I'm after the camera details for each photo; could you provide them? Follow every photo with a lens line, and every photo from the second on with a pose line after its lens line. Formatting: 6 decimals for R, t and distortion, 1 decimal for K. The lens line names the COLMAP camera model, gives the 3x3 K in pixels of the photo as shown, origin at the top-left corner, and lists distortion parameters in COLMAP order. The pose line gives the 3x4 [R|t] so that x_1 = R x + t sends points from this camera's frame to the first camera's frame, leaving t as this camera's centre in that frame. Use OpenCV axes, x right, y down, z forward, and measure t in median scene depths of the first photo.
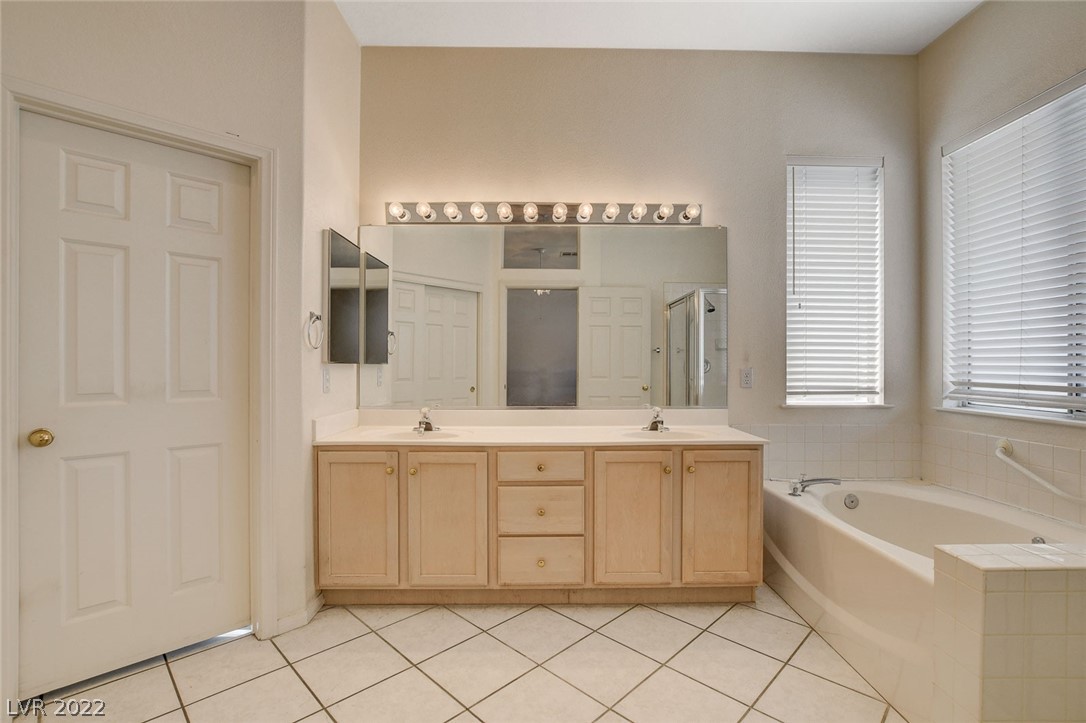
lens RADIAL K [[484.6, 0, 548.4], [0, 484.6, 364.8], [0, 0, 1]] dist [-0.029884, 0.003966]
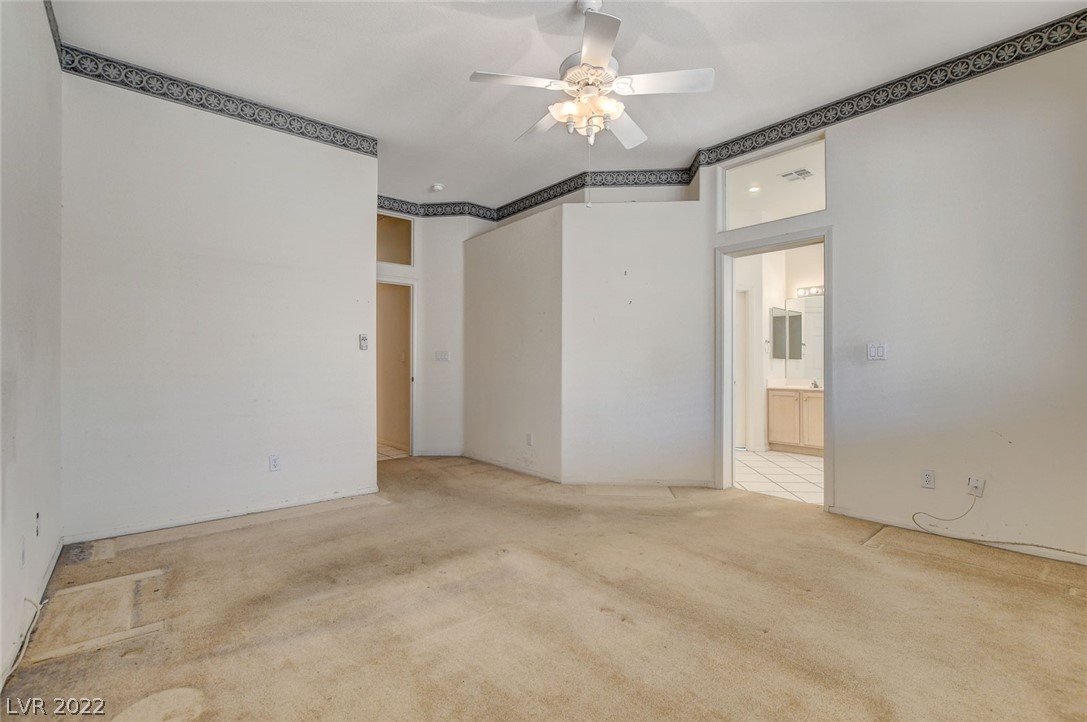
lens RADIAL K [[485.0, 0, 546.0], [0, 485.0, 360.2], [0, 0, 1]] dist [-0.029884, 0.003966]
pose [[0.634705, -0.010831, -0.772678, 0.824207], [0.000639, 0.999909, -0.013491, 0.042975], [0.772754, 0.008069, 0.634655, -1.692691]]
